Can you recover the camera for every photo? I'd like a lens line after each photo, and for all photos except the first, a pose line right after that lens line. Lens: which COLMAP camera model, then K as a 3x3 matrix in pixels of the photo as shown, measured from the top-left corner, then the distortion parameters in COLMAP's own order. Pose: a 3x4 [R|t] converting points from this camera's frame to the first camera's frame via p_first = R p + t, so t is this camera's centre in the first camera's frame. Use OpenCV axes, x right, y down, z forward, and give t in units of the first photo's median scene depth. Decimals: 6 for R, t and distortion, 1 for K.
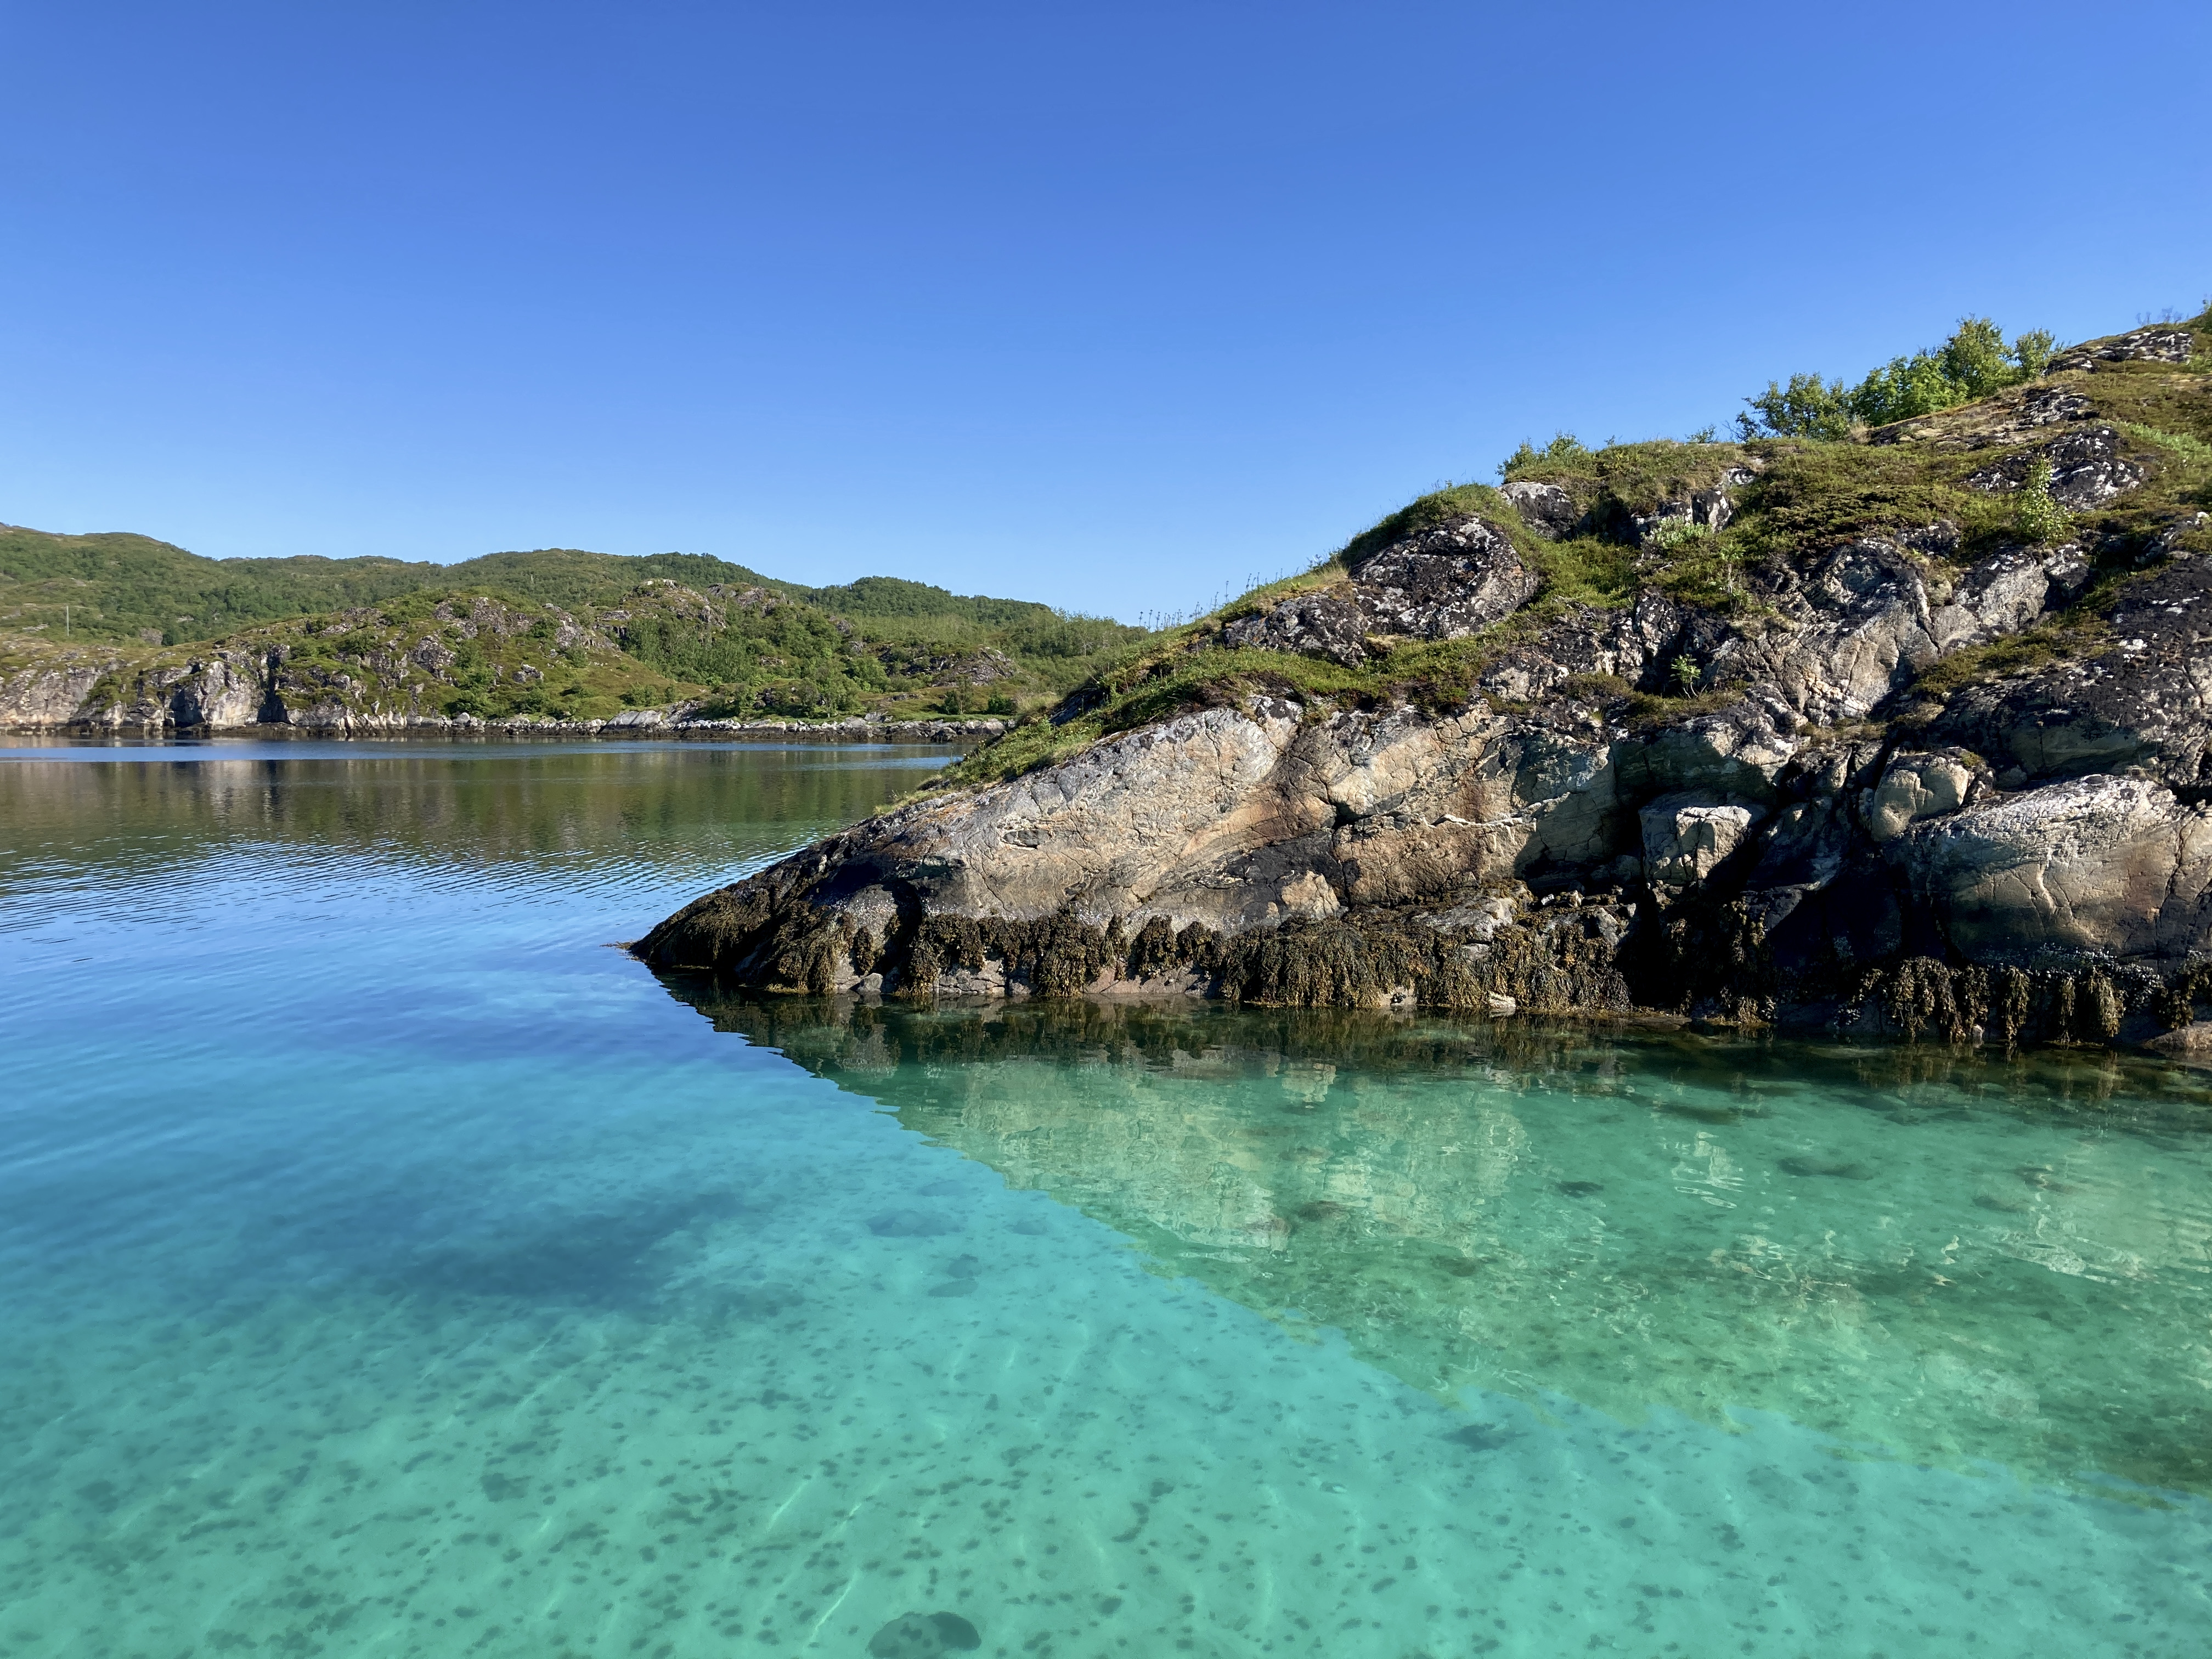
lens RADIAL K [[1779.2, 0, 1106.0], [0, 1779.2, 829.5], [0, 0, 1]] dist [0.204264, -0.336658]
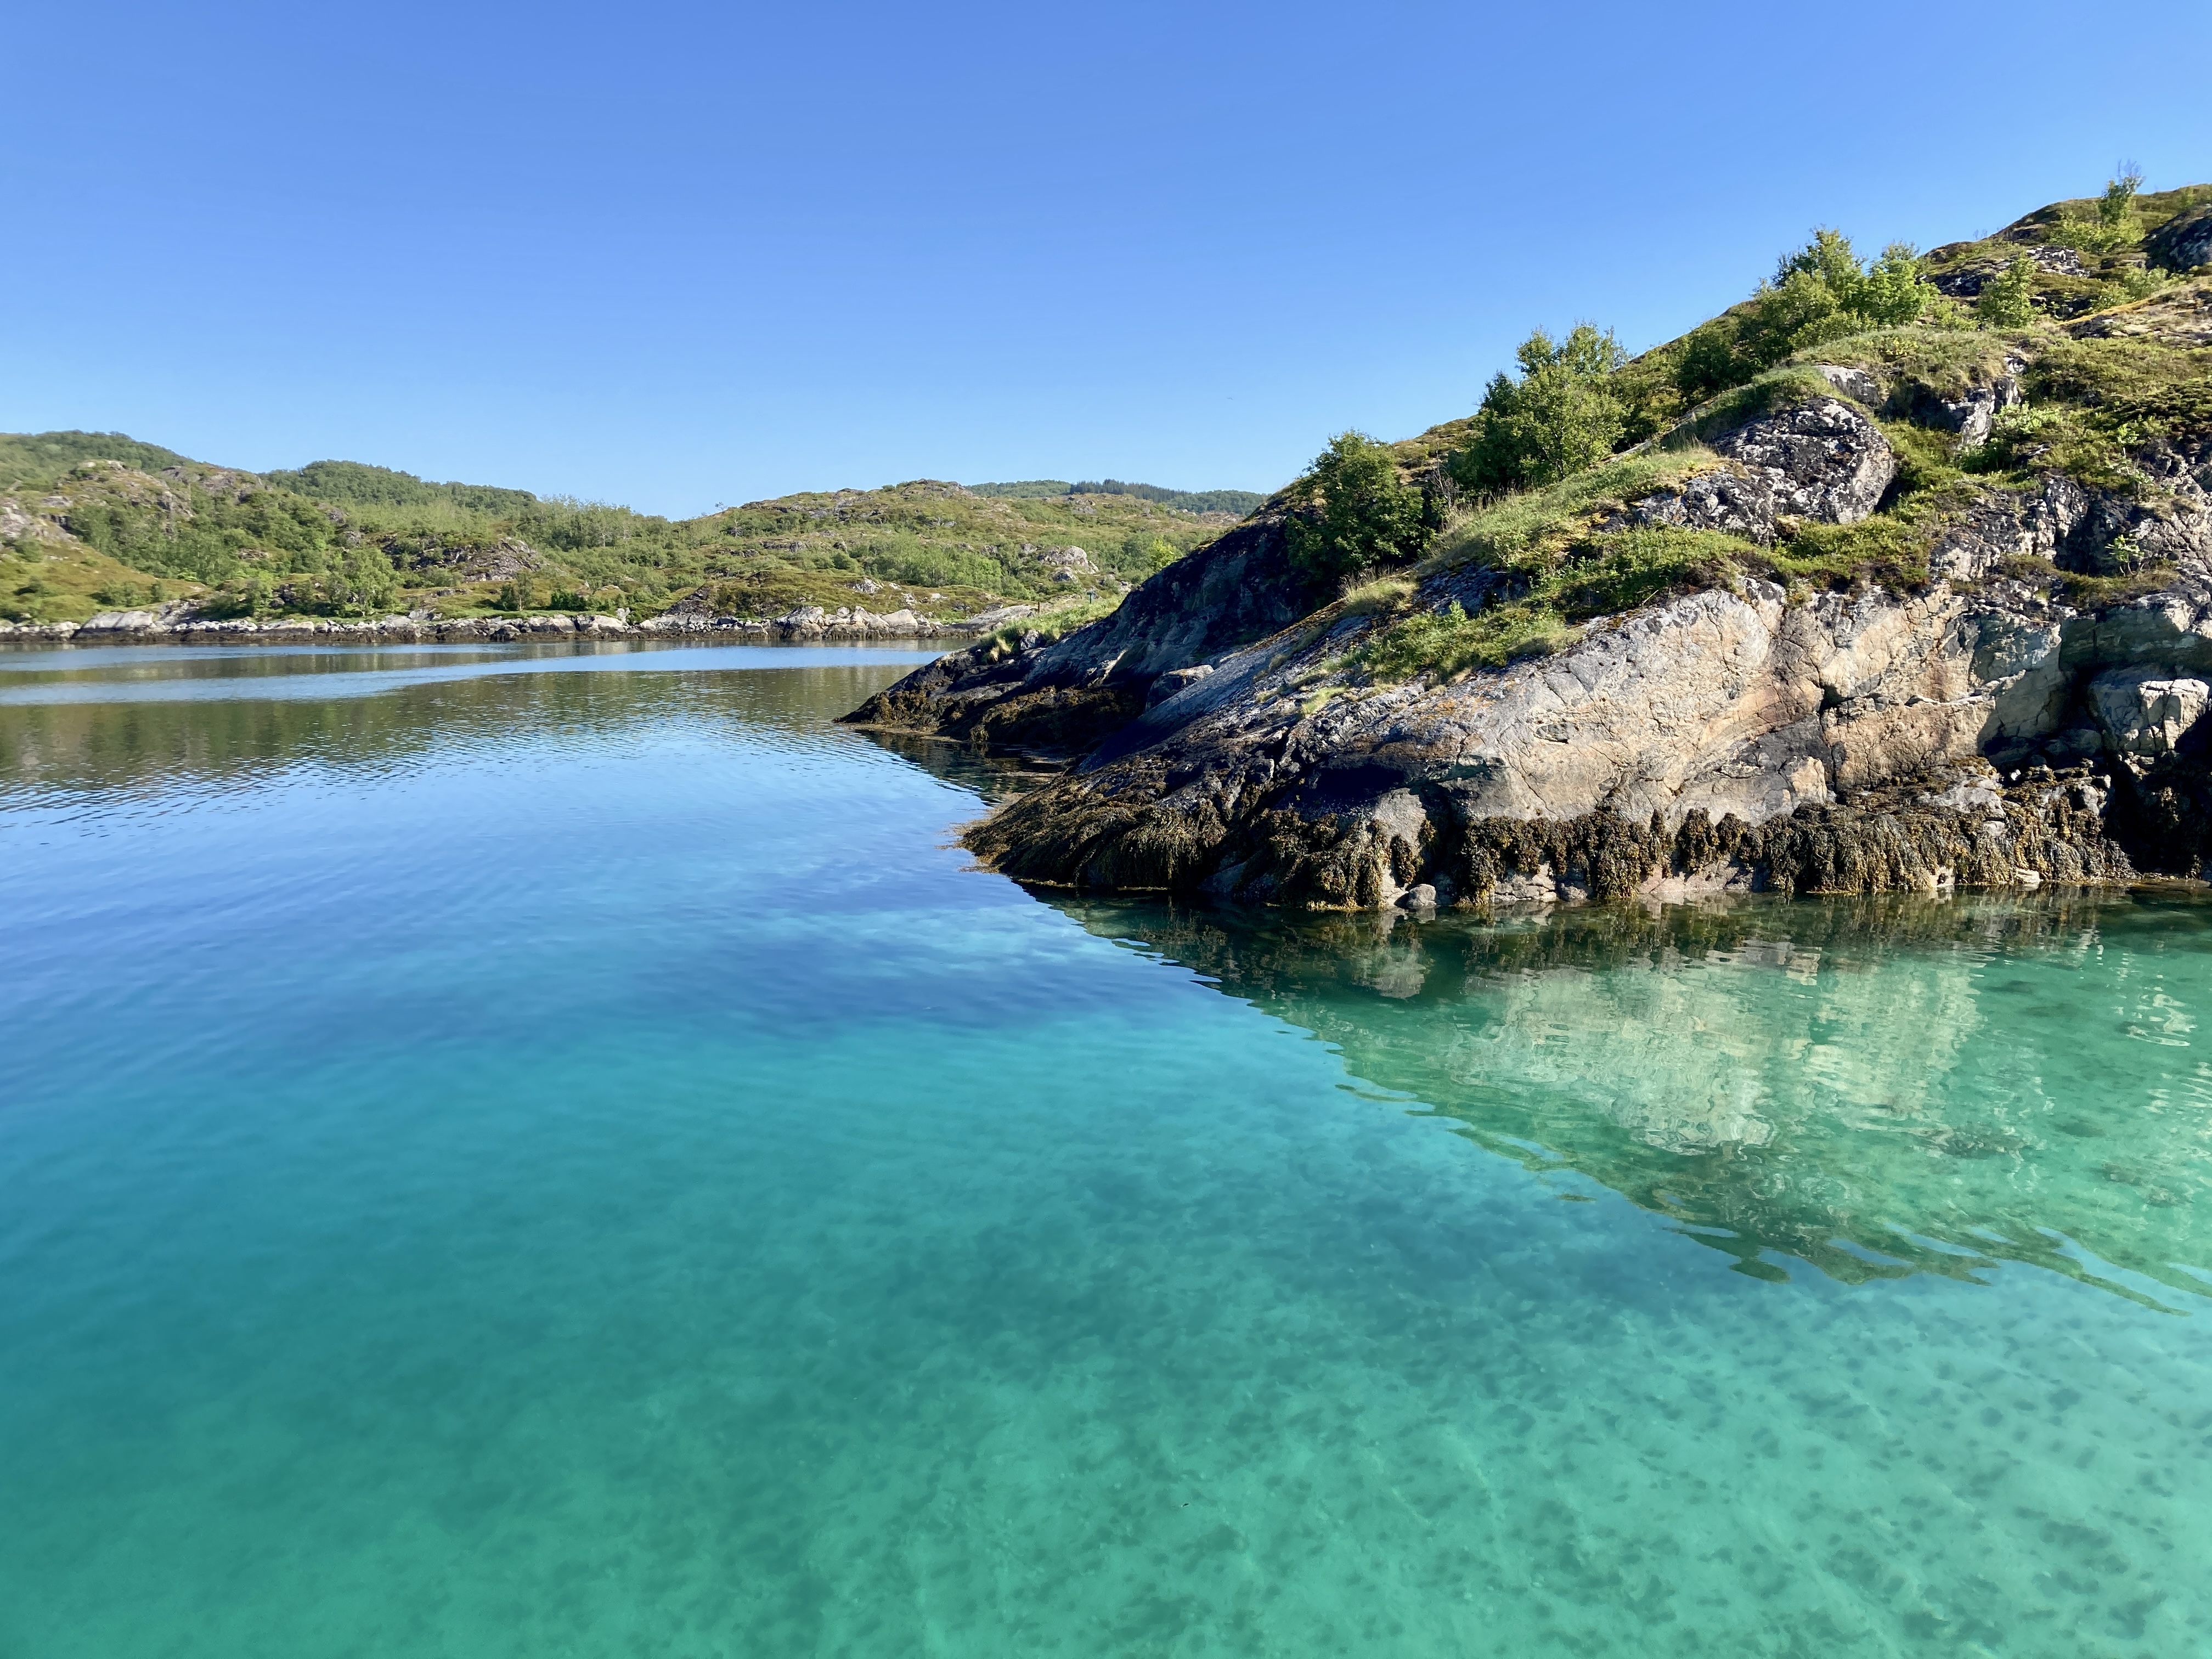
lens RADIAL K [[1793.9, 0, 1106.0], [0, 1793.9, 829.5], [0, 0, 1]] dist [-0.004480, 0.069801]
pose [[0.957835, -0.047696, 0.283332, -0.533923], [0.030839, 0.997495, 0.063662, -0.011262], [-0.285659, -0.052240, 0.956907, 0.161554]]
